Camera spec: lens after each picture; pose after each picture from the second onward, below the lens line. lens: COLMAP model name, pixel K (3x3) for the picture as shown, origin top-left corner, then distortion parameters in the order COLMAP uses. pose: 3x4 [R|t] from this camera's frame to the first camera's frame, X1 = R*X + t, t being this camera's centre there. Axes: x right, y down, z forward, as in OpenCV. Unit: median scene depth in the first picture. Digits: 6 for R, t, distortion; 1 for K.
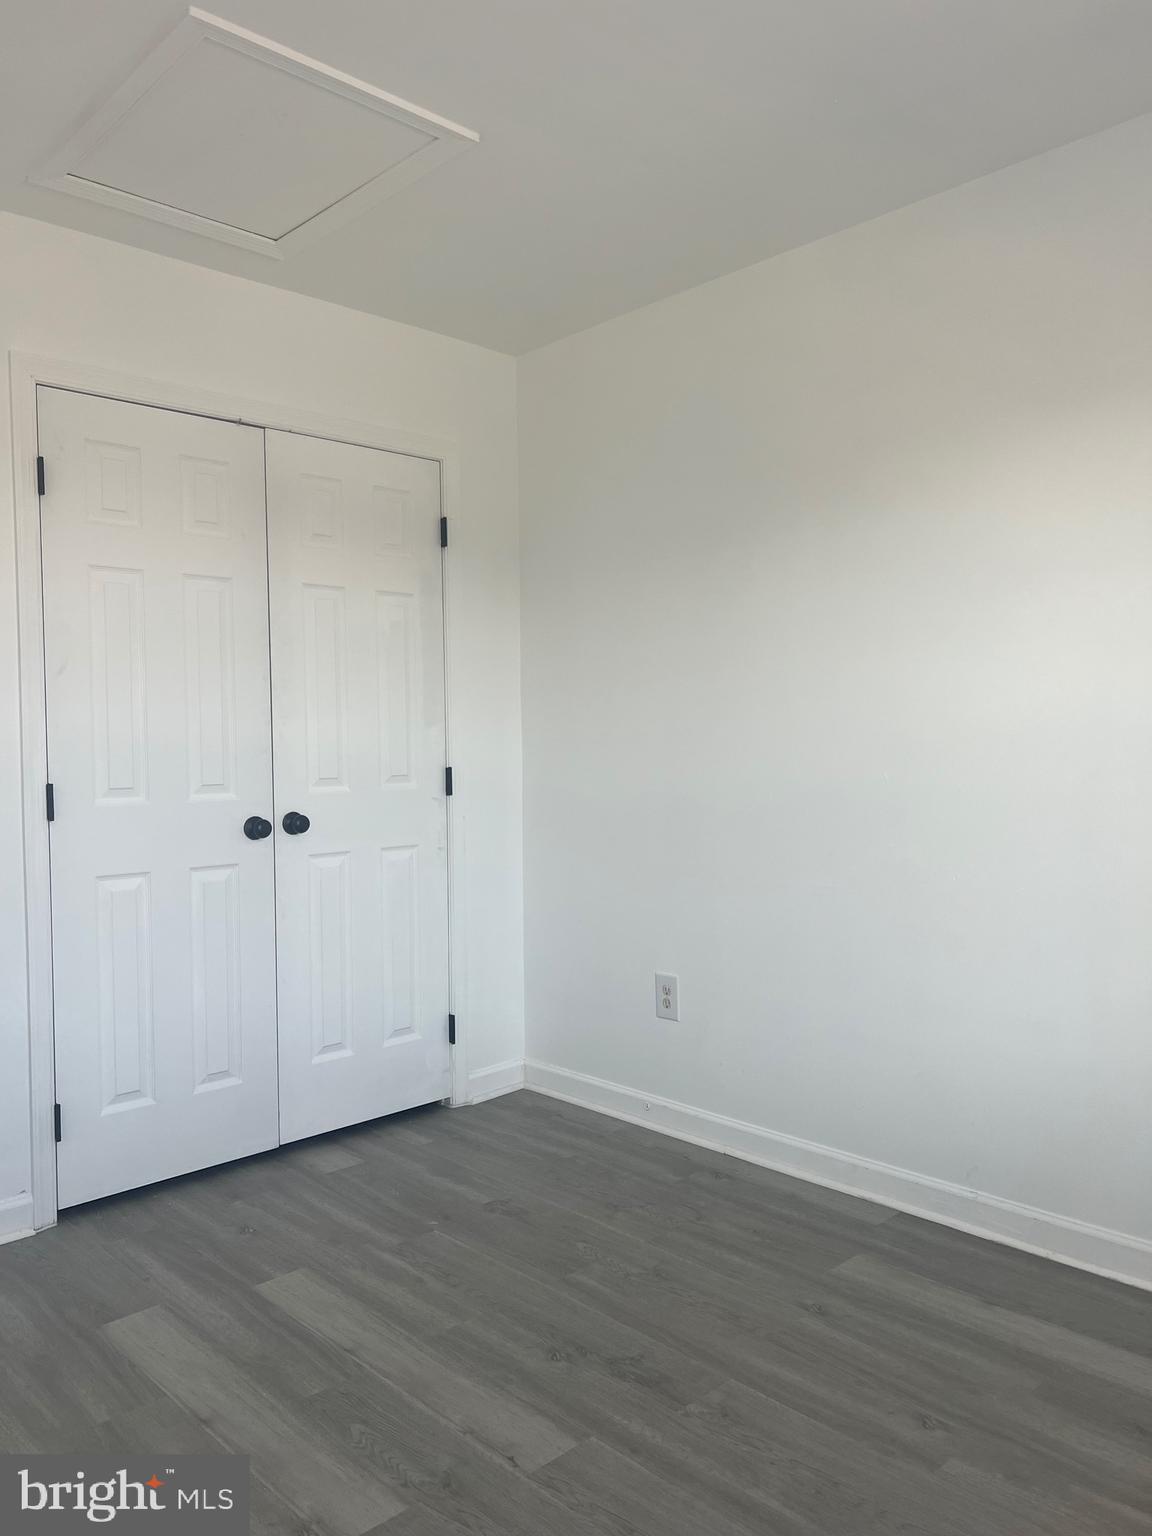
lens RADIAL K [[1155.9, 0, 564.5], [0, 1155.9, 758.3], [0, 0, 1]] dist [0.039040, -0.033705]
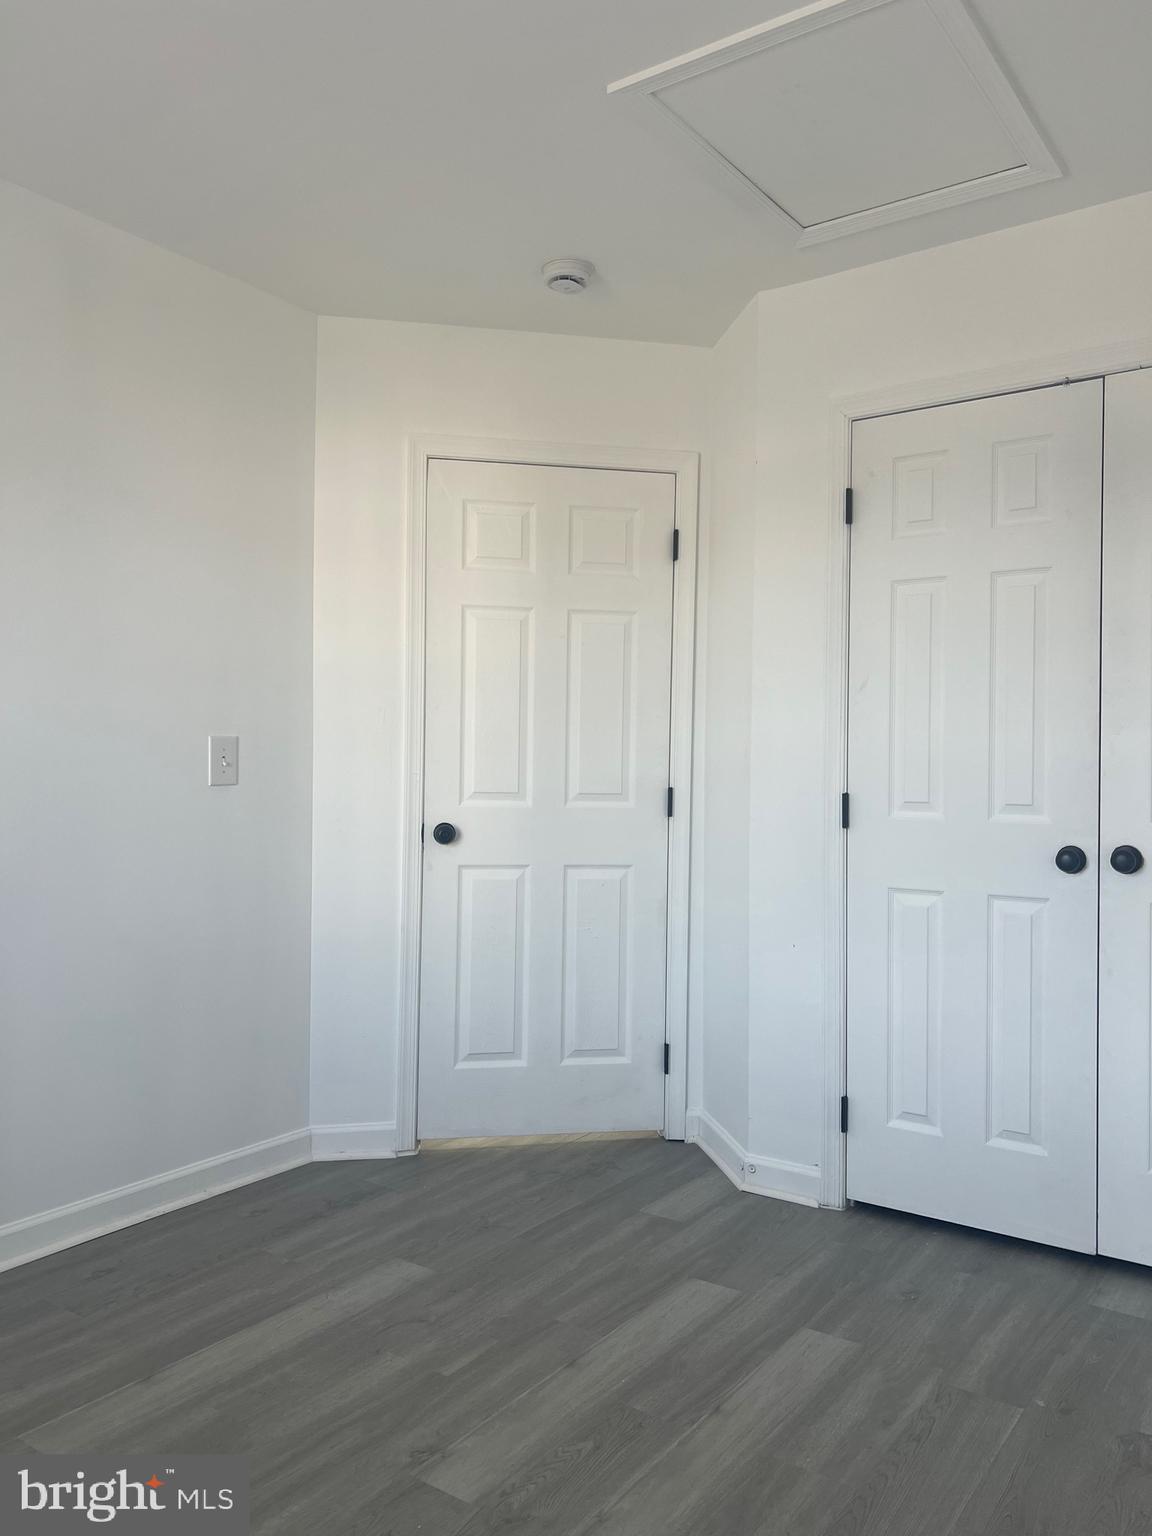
lens RADIAL K [[1155.9, 0, 566.3], [0, 1155.9, 758.7], [0, 0, 1]] dist [0.039040, -0.033705]
pose [[0.207643, 0.011872, -0.978133, 0.546666], [-0.021272, 0.999745, 0.007619, -0.013093], [0.977973, 0.019224, 0.207843, 0.532469]]
